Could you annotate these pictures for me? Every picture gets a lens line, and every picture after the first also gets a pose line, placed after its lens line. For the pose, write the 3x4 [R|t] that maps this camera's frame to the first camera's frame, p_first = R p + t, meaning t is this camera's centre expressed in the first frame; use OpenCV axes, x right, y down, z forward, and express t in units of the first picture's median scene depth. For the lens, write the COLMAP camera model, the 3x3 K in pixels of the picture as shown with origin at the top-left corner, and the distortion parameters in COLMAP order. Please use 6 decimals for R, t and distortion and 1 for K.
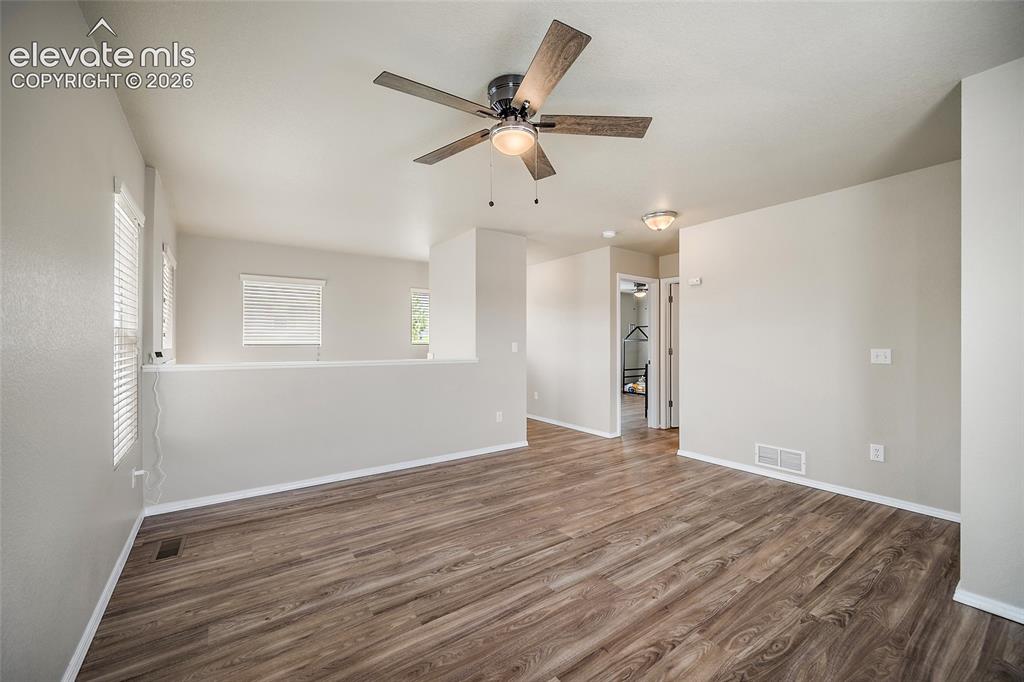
lens RADIAL K [[410.7, 0, 519.2], [0, 410.7, 339.6], [0, 0, 1]] dist [-0.002407, -0.000534]
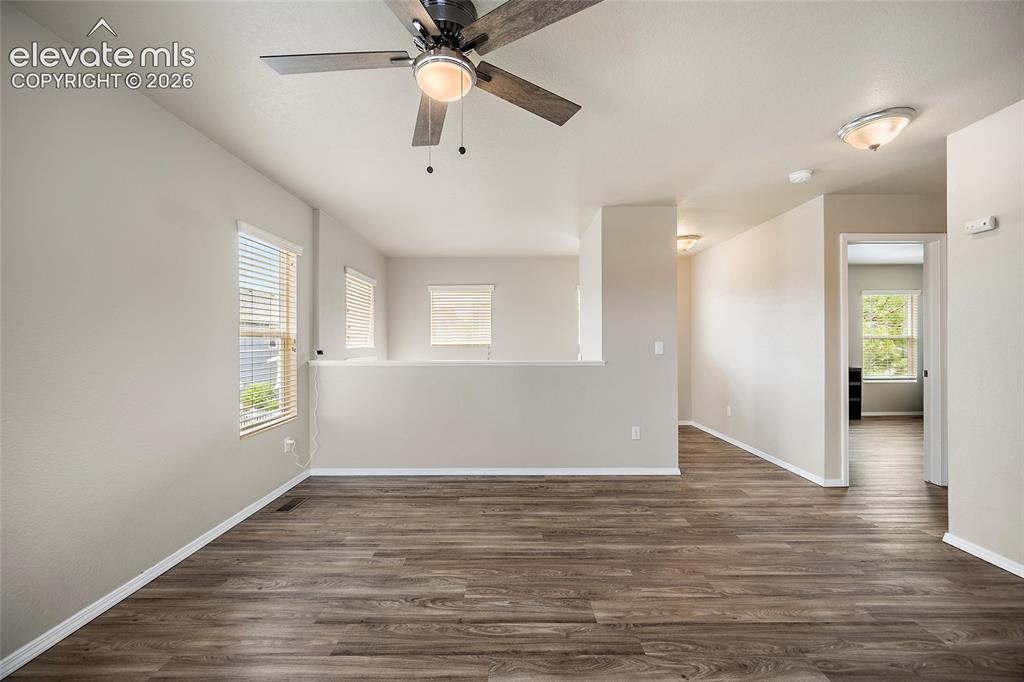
lens RADIAL K [[410.7, 0, 514.5], [0, 410.7, 341.3], [0, 0, 1]] dist [-0.002407, -0.000534]
pose [[0.803367, -0.005890, -0.595455, 0.359085], [0.008410, 0.999964, 0.001455, 0.004034], [0.595425, -0.006177, 0.803387, 0.297531]]
